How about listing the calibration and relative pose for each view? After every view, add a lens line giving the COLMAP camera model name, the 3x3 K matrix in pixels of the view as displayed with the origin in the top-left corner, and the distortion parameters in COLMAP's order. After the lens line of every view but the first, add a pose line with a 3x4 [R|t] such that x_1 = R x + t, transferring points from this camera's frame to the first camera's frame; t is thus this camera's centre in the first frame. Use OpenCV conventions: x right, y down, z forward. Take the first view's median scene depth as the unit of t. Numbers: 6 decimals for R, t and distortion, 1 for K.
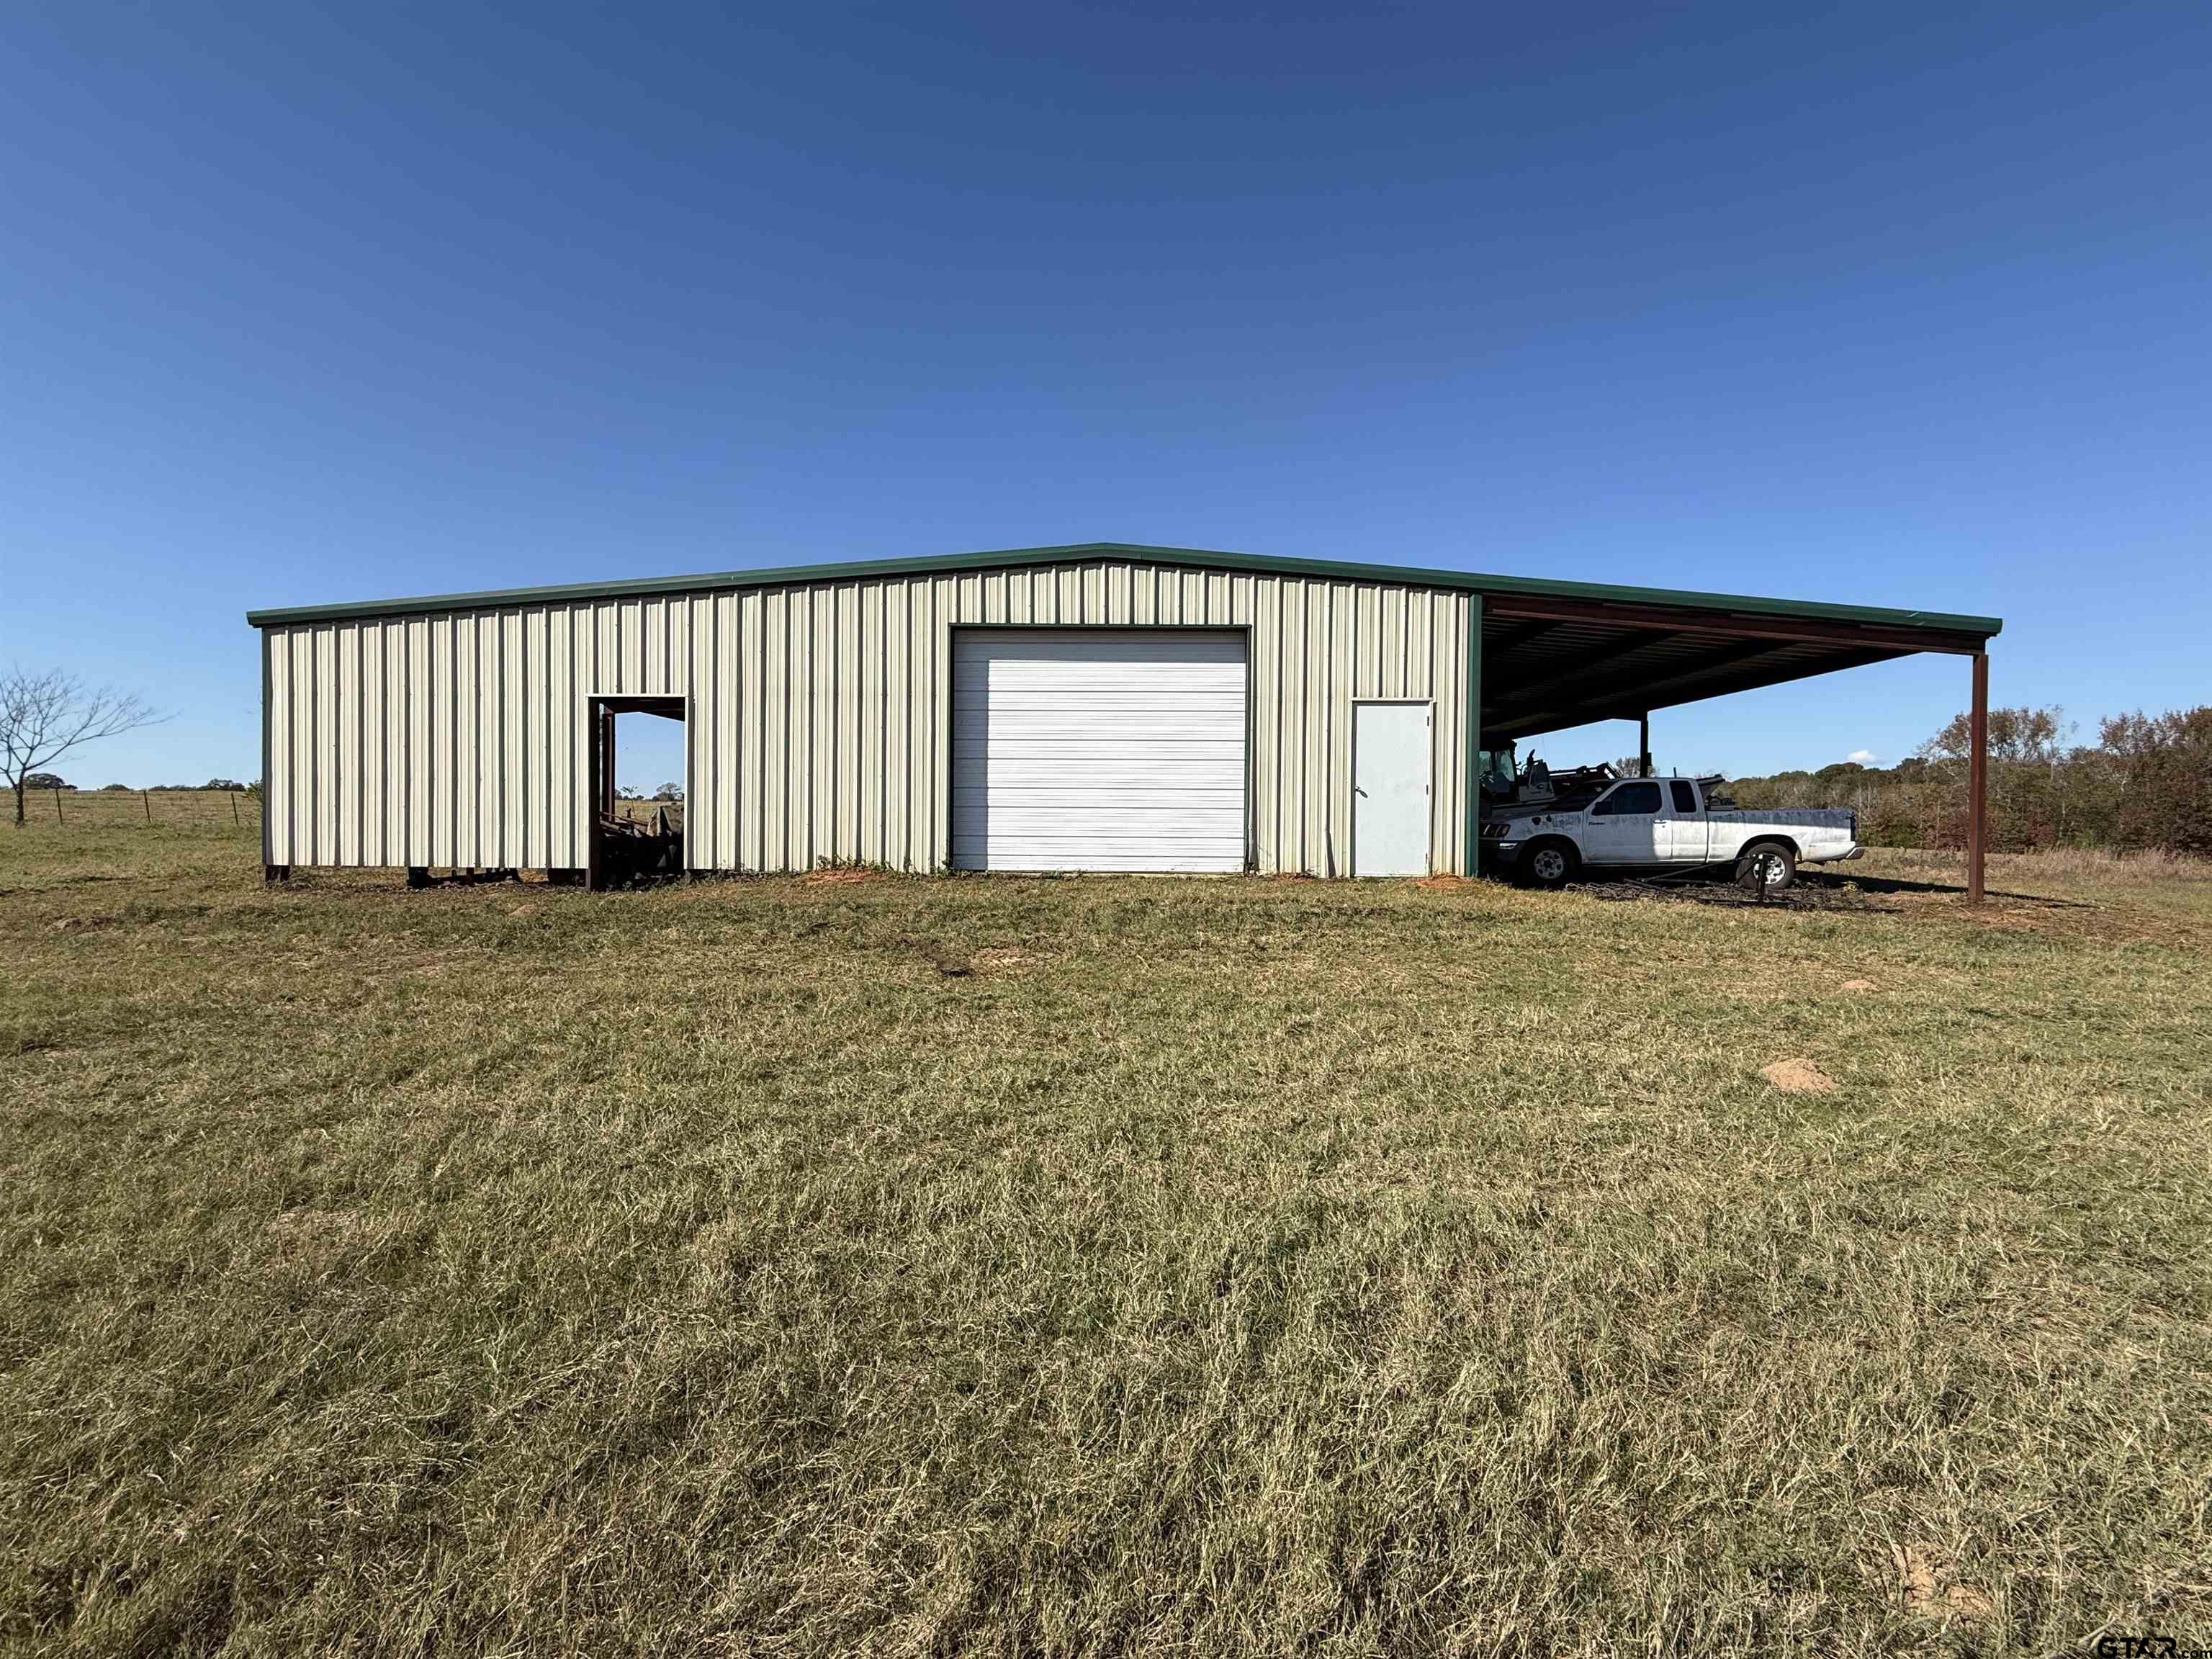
lens RADIAL K [[911.6, 0, 1095.9], [0, 911.6, 837.4], [0, 0, 1]] dist [-0.000345, 0.000326]
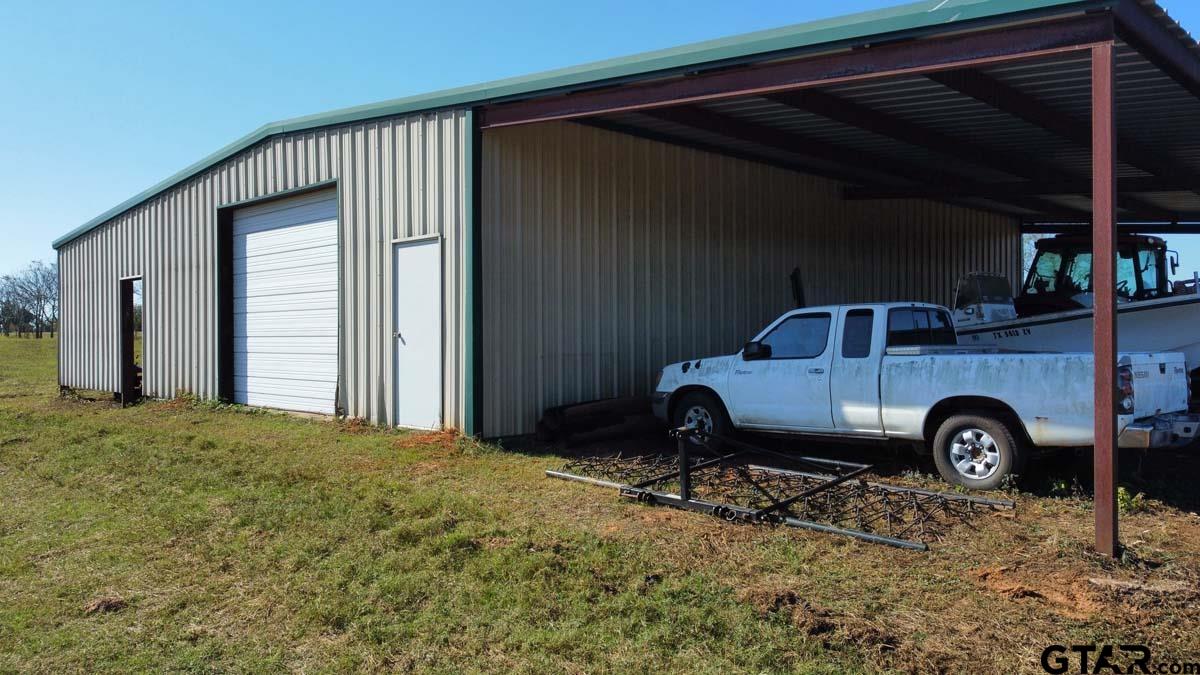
lens RADIAL K [[895.6, 0, 599.8], [0, 895.6, 334.2], [0, 0, 1]] dist [0.014292, -0.008091]
pose [[0.727178, -0.012223, -0.686340, 1.075377], [0.005894, 0.999916, -0.011563, -0.042168], [0.686424, 0.004363, 0.727189, 0.462098]]
